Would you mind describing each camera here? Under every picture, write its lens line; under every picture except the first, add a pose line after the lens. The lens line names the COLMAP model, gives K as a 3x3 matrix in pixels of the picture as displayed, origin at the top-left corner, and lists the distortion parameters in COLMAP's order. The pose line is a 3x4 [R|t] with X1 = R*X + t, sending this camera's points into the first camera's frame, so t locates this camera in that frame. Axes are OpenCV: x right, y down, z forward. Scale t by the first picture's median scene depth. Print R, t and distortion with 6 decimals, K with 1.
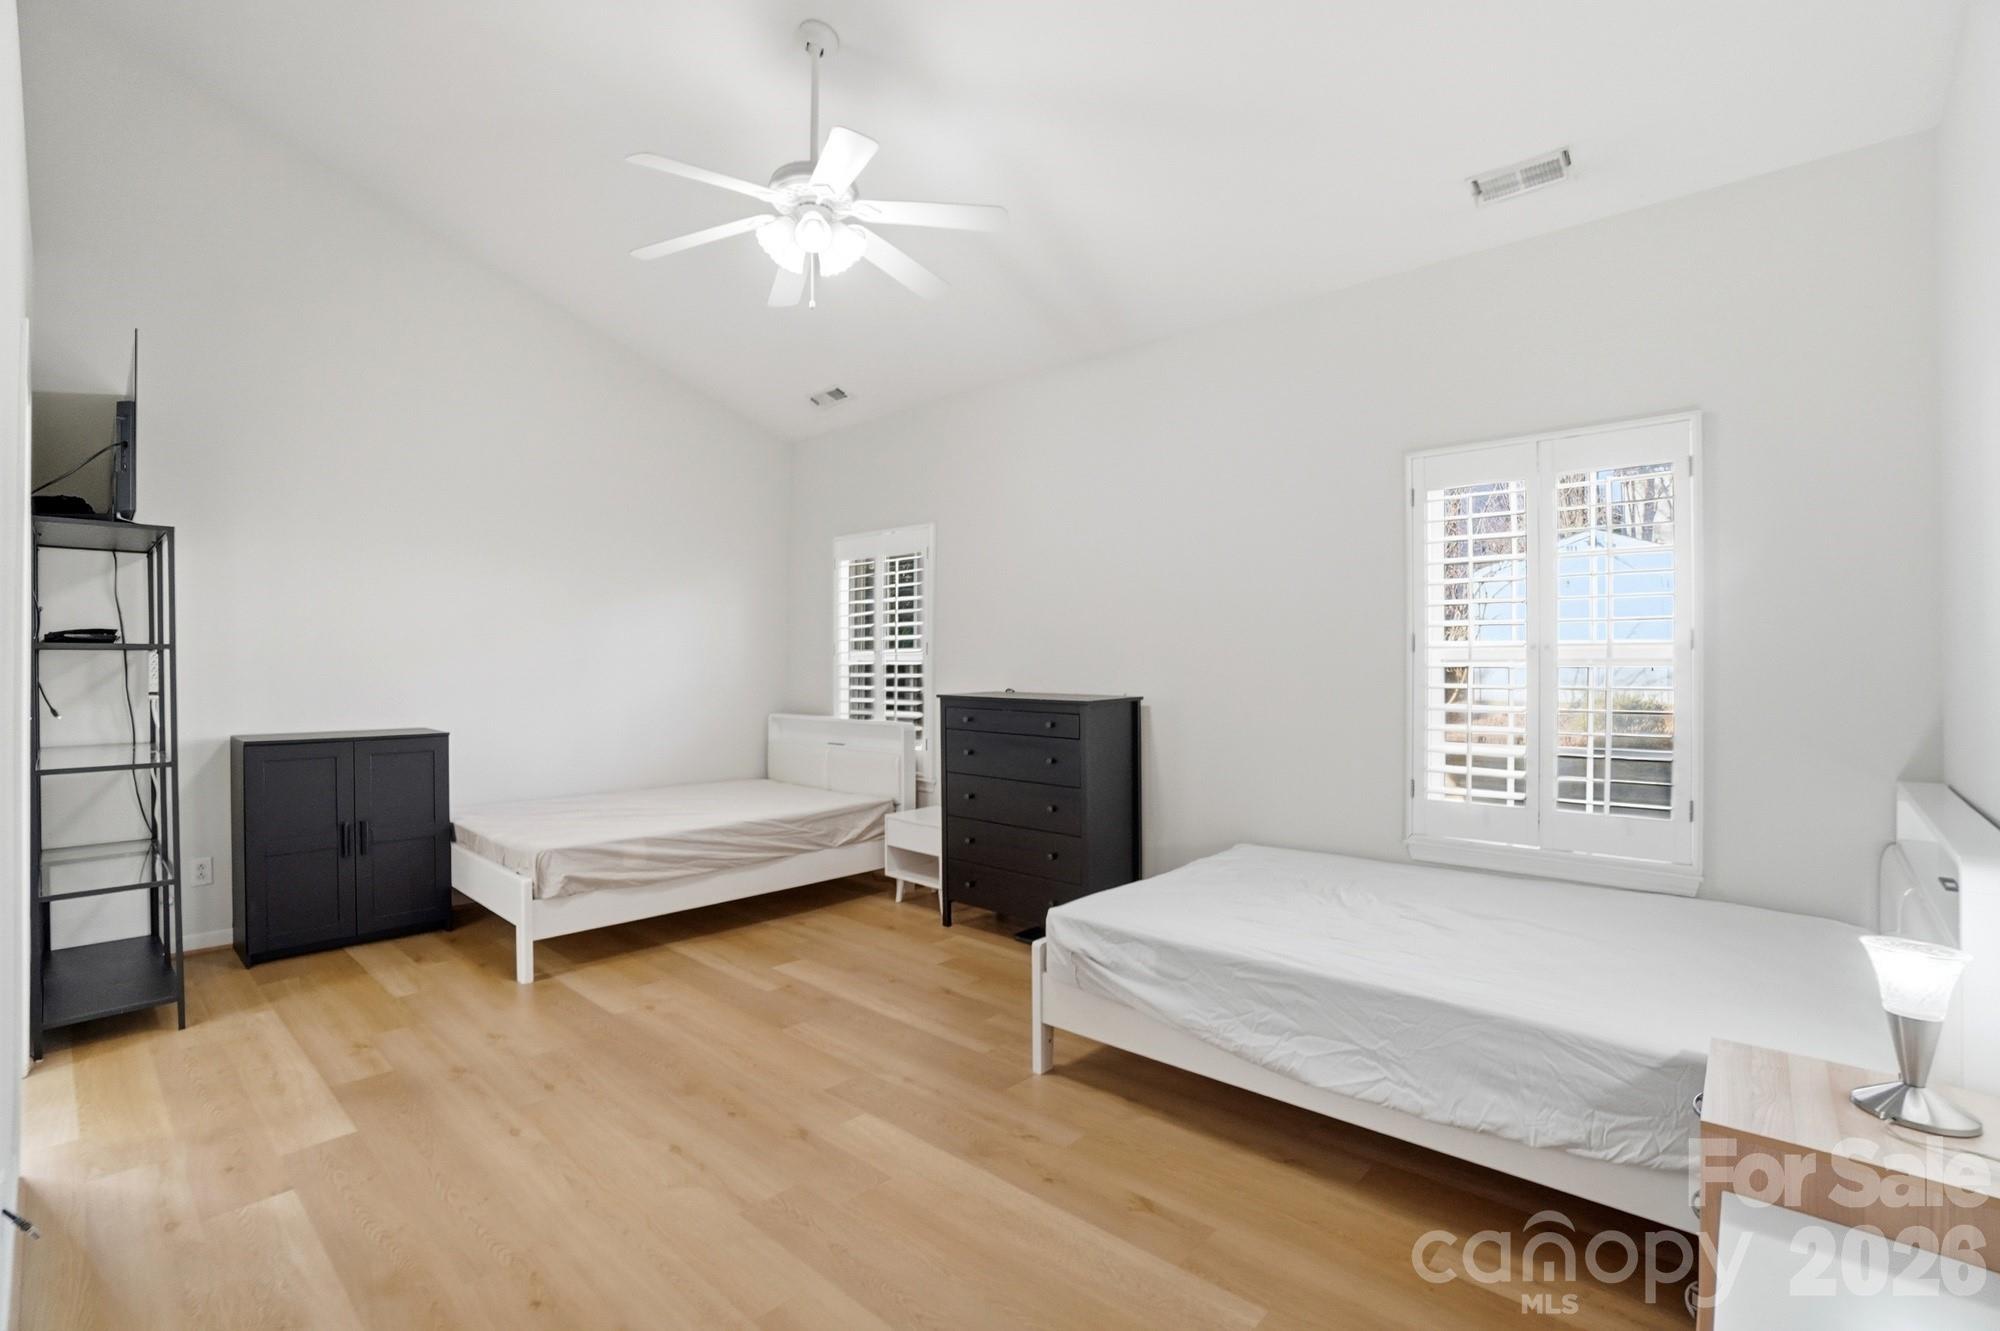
lens RADIAL K [[899.0, 0, 990.4], [0, 899.0, 673.3], [0, 0, 1]] dist [-0.040290, 0.005751]
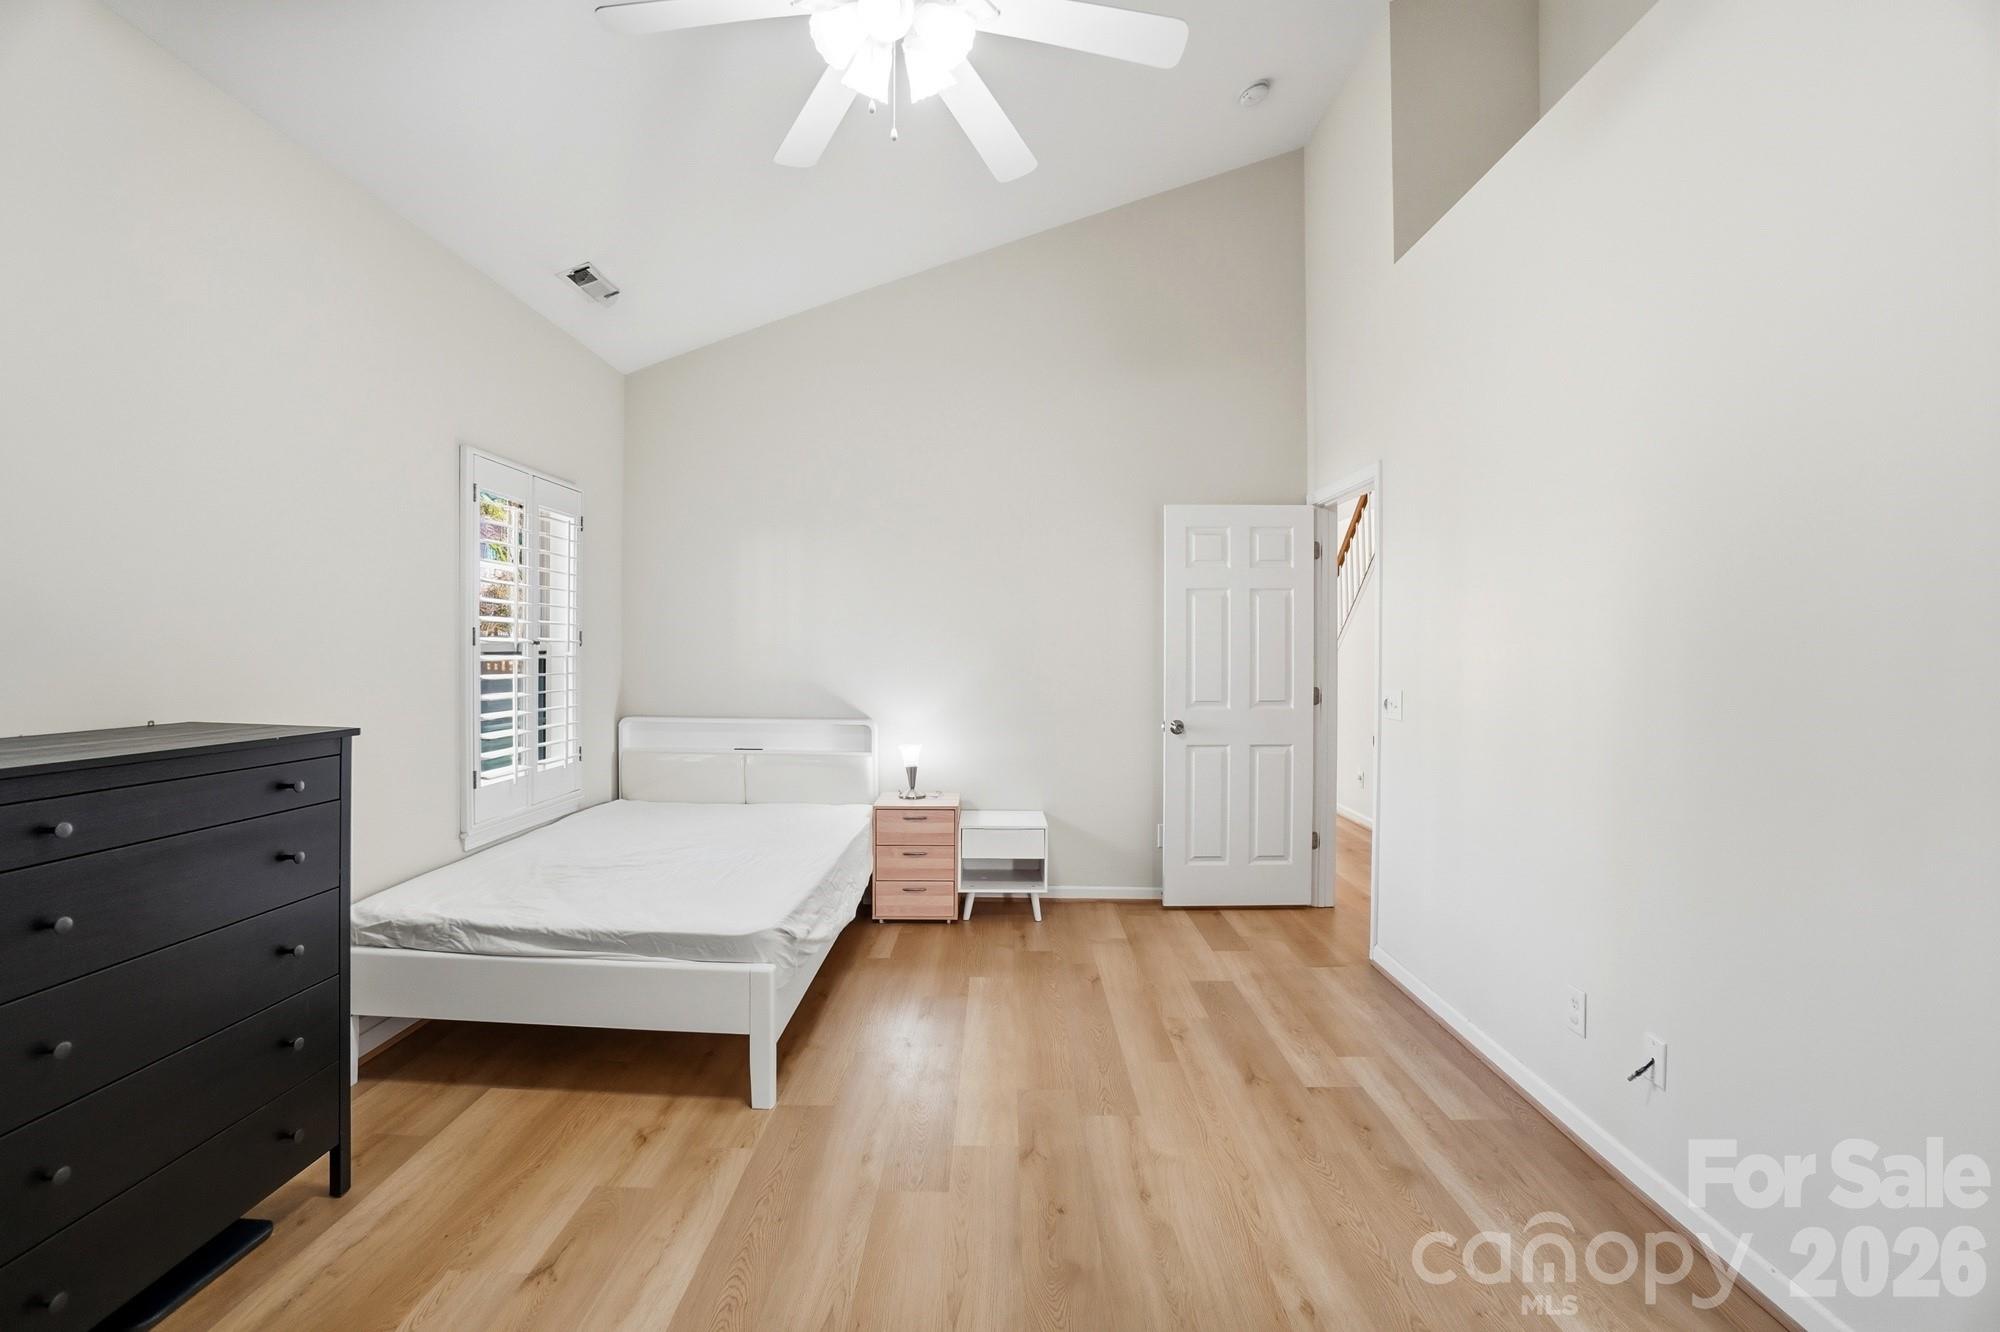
lens RADIAL K [[899.0, 0, 989.9], [0, 899.0, 657.8], [0, 0, 1]] dist [-0.040290, 0.005751]
pose [[-0.665999, -0.007026, 0.745919, -0.912509], [-0.005462, 0.999975, 0.004543, -0.023518], [-0.745932, -0.001049, -0.666021, 1.698802]]
